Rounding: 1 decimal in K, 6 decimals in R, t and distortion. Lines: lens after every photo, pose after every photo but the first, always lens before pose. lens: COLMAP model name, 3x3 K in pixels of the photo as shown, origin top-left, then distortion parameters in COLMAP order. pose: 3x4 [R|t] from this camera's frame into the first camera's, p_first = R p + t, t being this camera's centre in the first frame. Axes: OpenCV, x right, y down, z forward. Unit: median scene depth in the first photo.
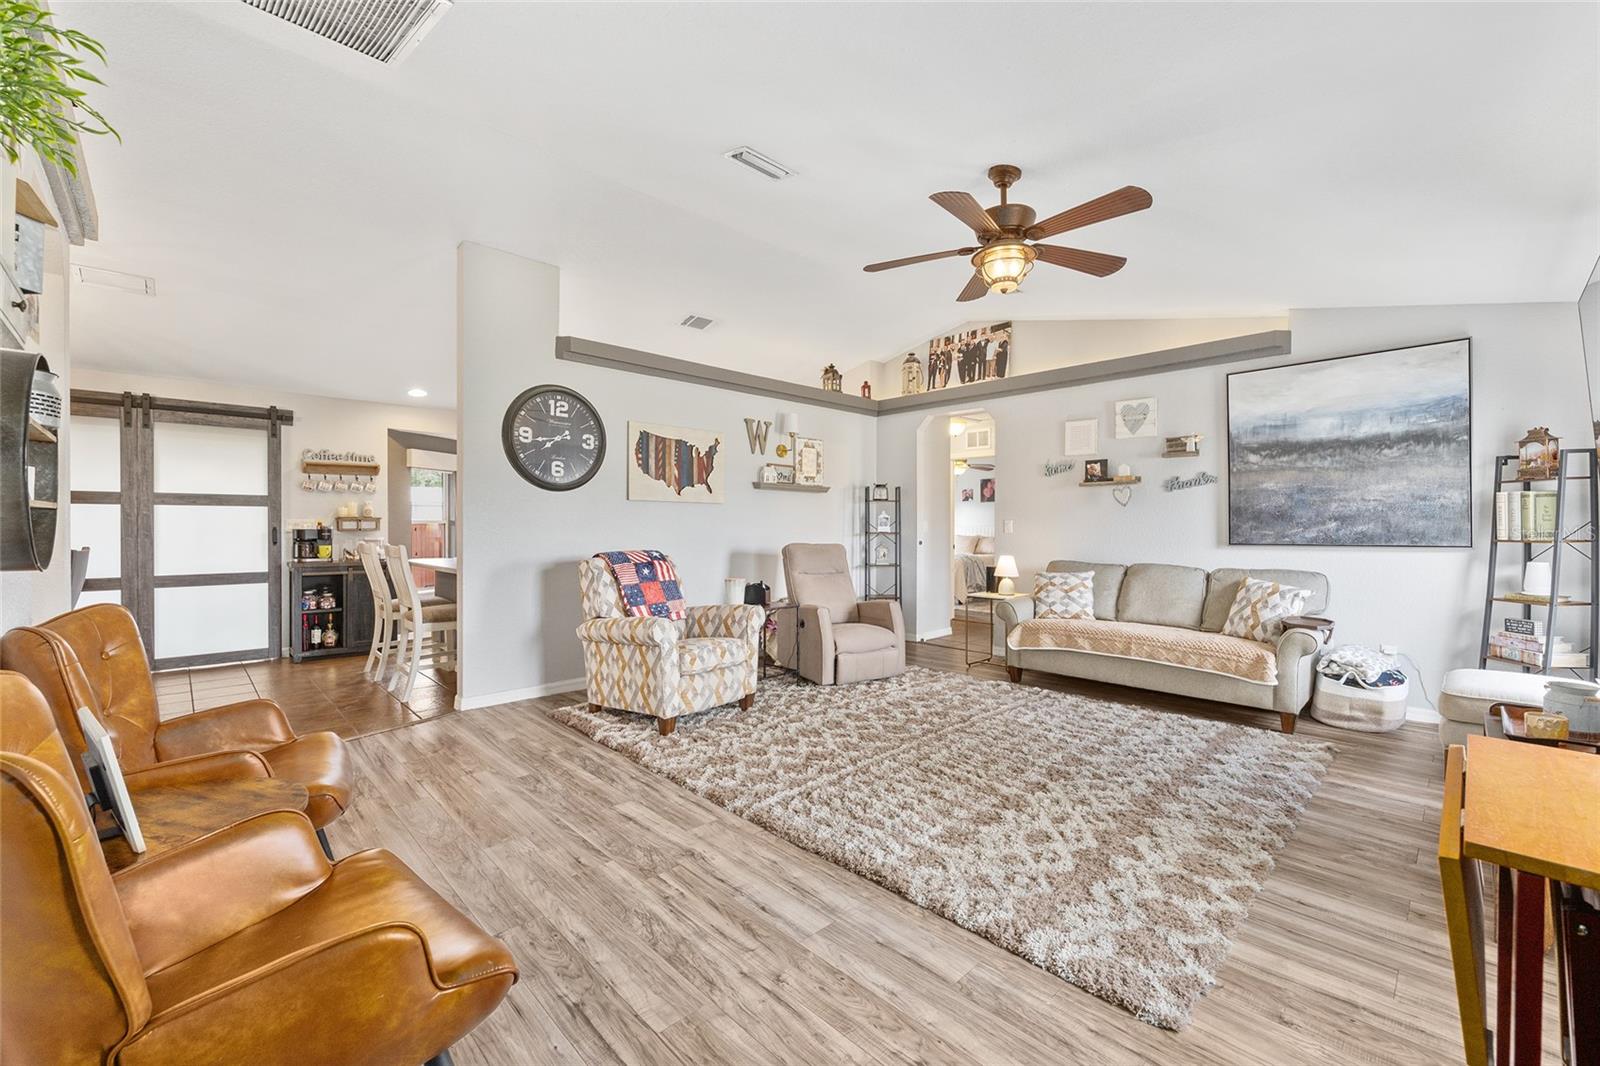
lens RADIAL K [[646.6, 0, 803.7], [0, 646.6, 534.2], [0, 0, 1]] dist [0.000481, 0.000901]
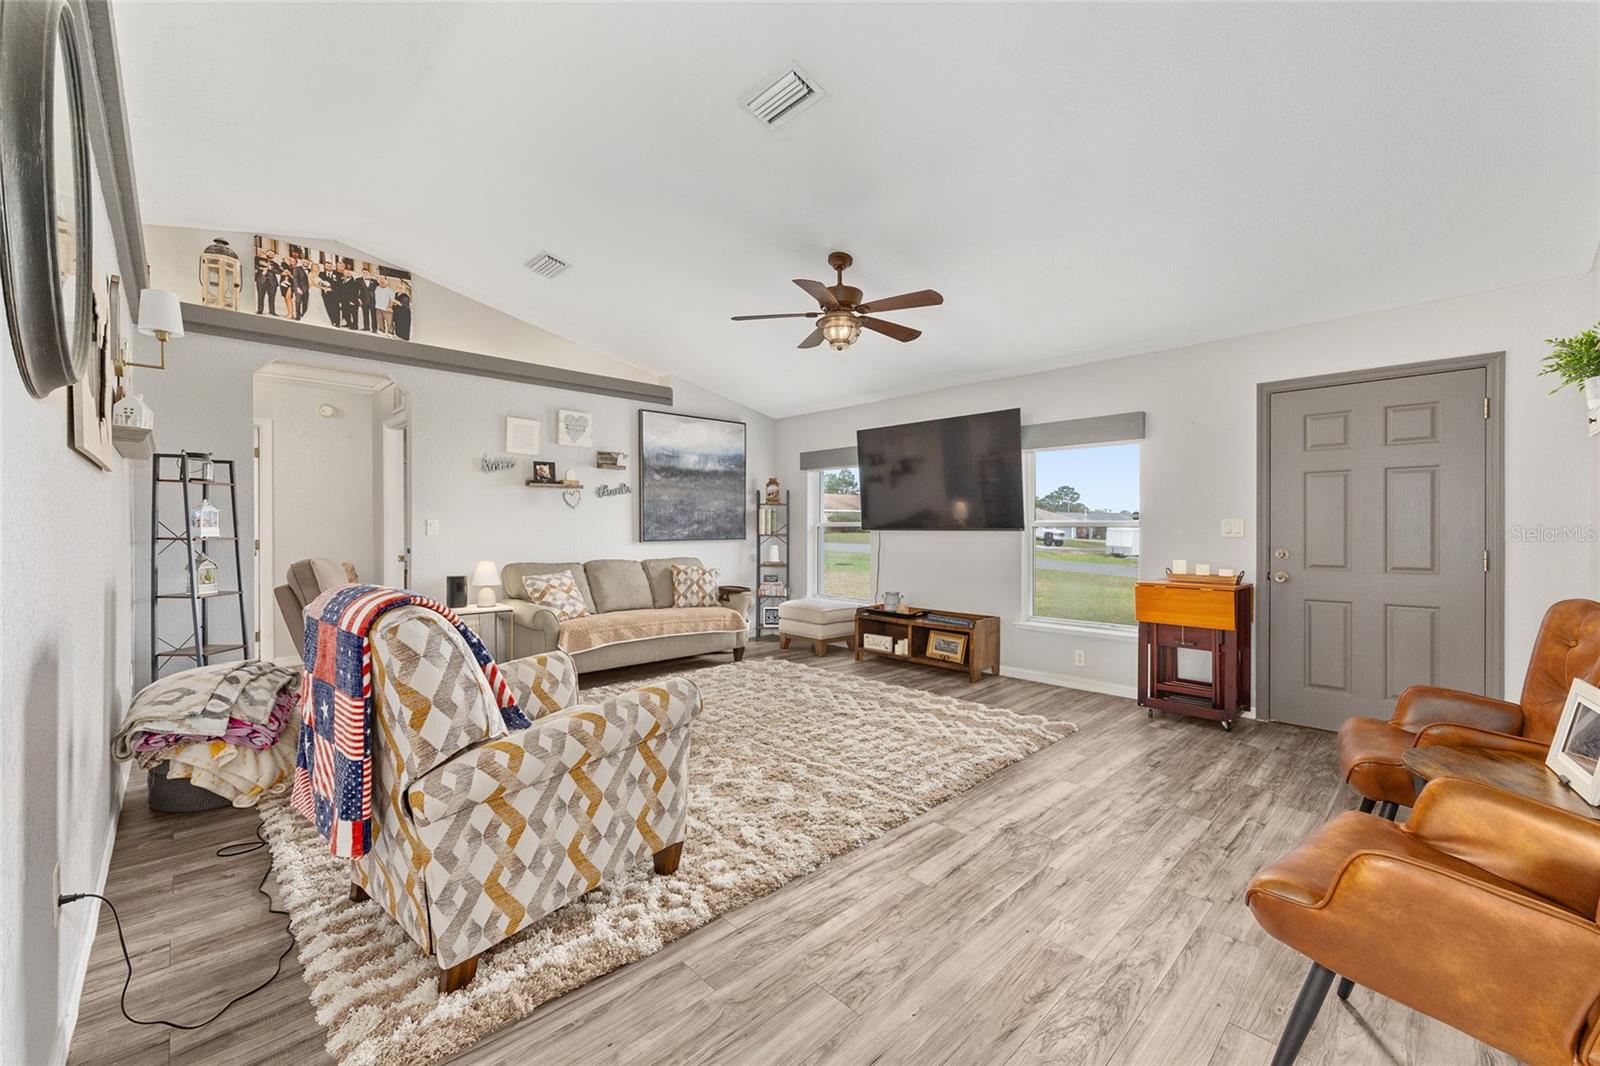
lens RADIAL K [[646.6, 0, 799.3], [0, 646.6, 528.7], [0, 0, 1]] dist [0.000481, 0.000901]
pose [[0.005017, -0.002300, 0.999985, -0.582161], [0.013554, 0.999906, 0.002232, -0.007038], [-0.999896, 0.013543, 0.005048, 0.621388]]
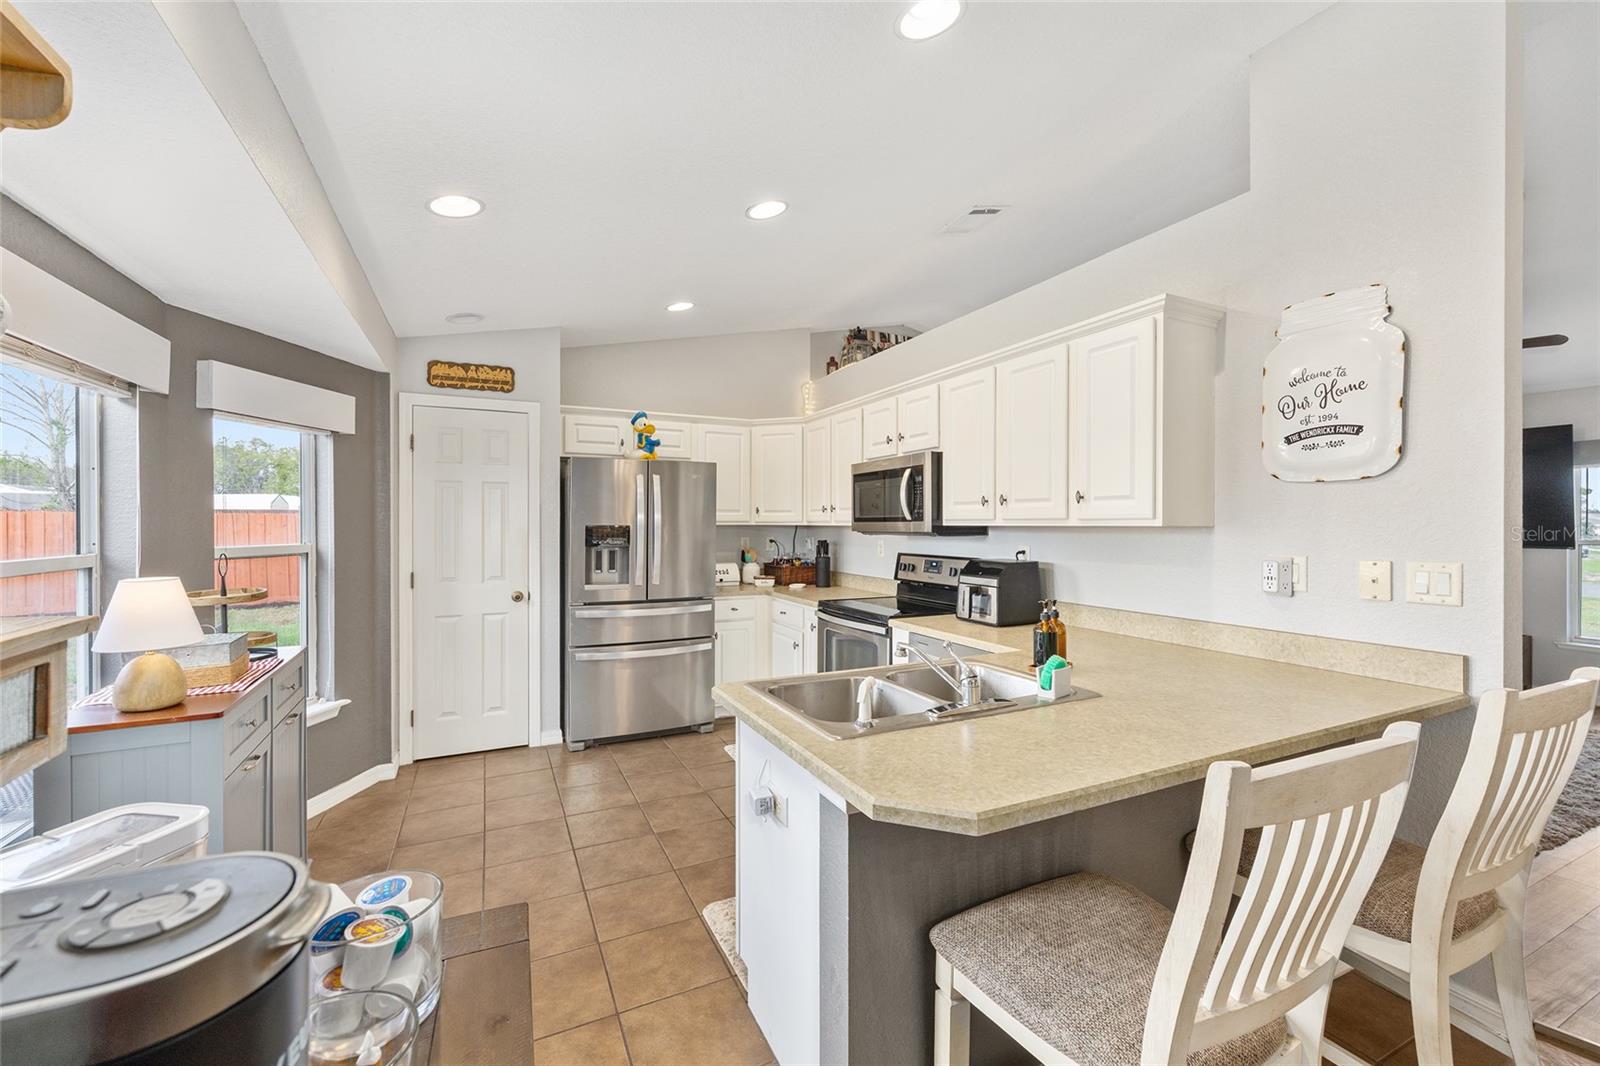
lens RADIAL K [[646.6, 0, 803.7], [0, 646.6, 528.5], [0, 0, 1]] dist [0.000481, 0.000901]
pose [[0.310956, -0.005656, 0.950407, -0.872187], [0.014140, 0.999899, 0.001324, -0.044867], [-0.950319, 0.013027, 0.311005, 1.070609]]
